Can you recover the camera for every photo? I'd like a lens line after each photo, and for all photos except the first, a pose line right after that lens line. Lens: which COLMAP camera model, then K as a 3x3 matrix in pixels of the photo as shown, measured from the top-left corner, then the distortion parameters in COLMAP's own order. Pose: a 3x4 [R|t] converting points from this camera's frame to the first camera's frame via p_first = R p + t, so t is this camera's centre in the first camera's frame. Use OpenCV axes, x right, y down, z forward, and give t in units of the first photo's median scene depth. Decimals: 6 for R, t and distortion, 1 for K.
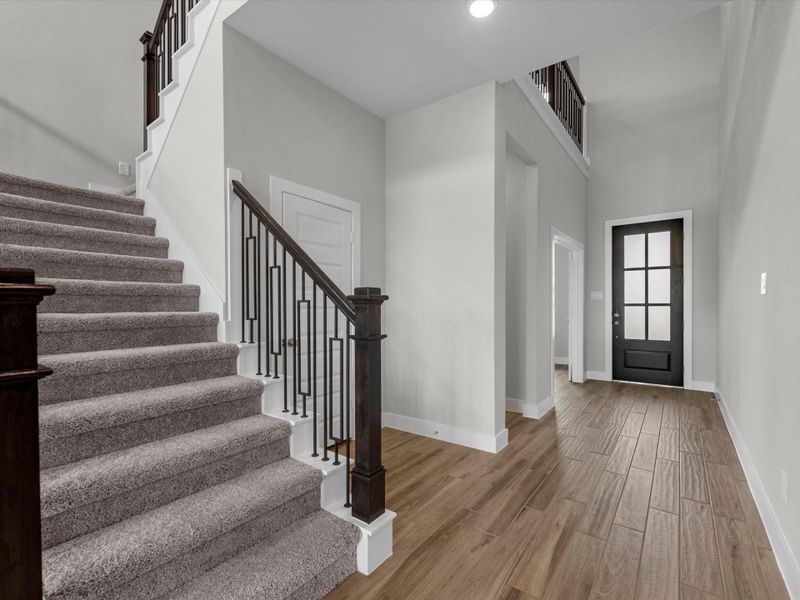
lens RADIAL K [[371.9, 0, 419.1], [0, 371.9, 304.0], [0, 0, 1]] dist [-0.002170, -0.000247]
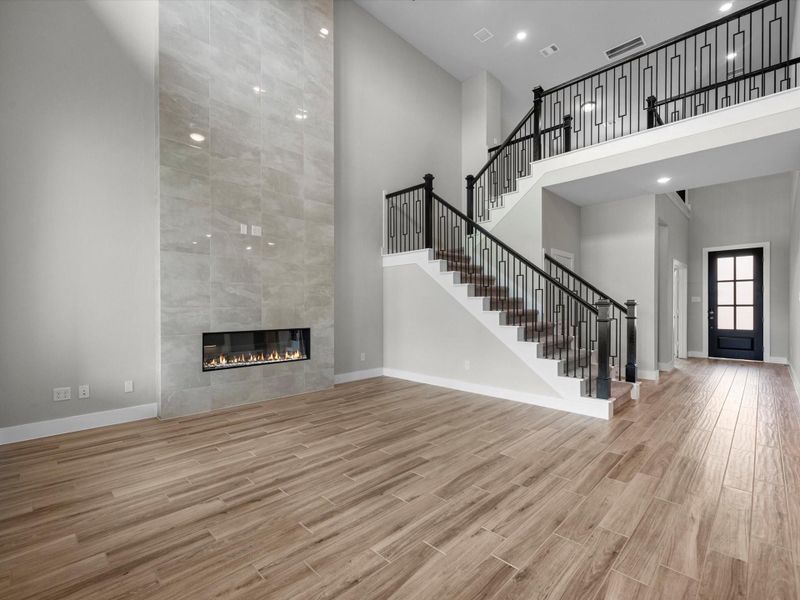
lens RADIAL K [[364.7, 0, 400.4], [0, 364.7, 309.0], [0, 0, 1]] dist [-0.003831, -0.000704]
pose [[0.986383, -0.000487, -0.164462, -0.457547], [0.002273, 0.999940, 0.010674, -0.003435], [0.164447, -0.010902, 0.986326, -0.637404]]
